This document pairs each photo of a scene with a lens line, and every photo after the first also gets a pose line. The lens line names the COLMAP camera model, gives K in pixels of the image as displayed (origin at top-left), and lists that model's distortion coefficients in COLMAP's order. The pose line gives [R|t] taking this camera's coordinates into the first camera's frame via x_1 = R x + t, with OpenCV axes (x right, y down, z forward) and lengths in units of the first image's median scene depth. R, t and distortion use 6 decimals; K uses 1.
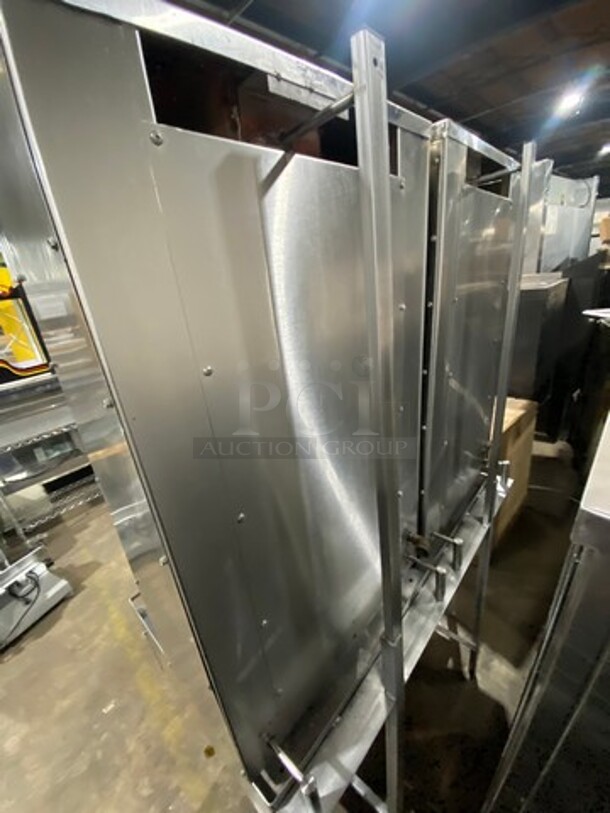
lens RADIAL K [[328.4, 0, 305.0], [0, 328.4, 406.5], [0, 0, 1]] dist [0.000682, 0.000043]
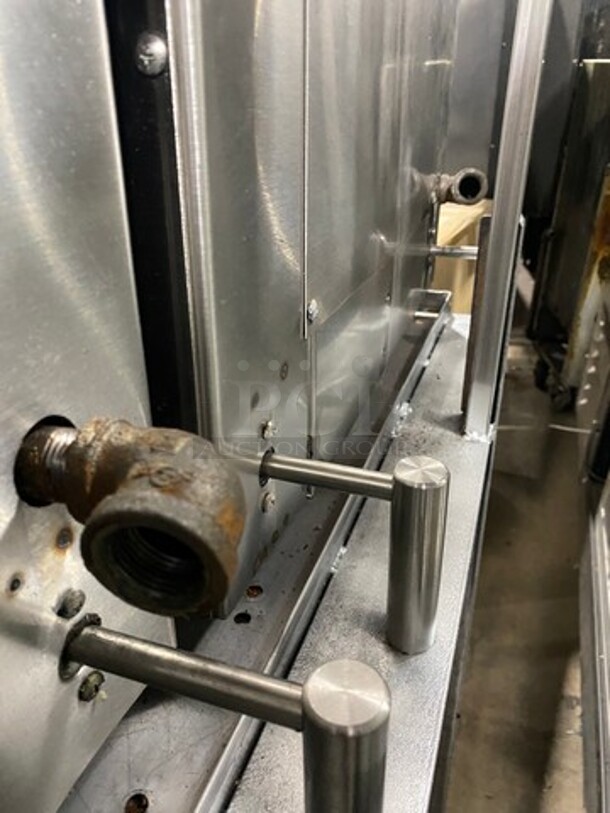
lens RADIAL K [[614.5, 0, 305.0], [0, 614.5, 406.5], [0, 0, 1]] dist [-0.001133, -0.002944]
pose [[0.910564, -0.068936, 0.407581, 0.280410], [0.046603, 0.996830, 0.064483, 0.336933], [-0.410734, -0.039721, 0.910890, 0.712236]]
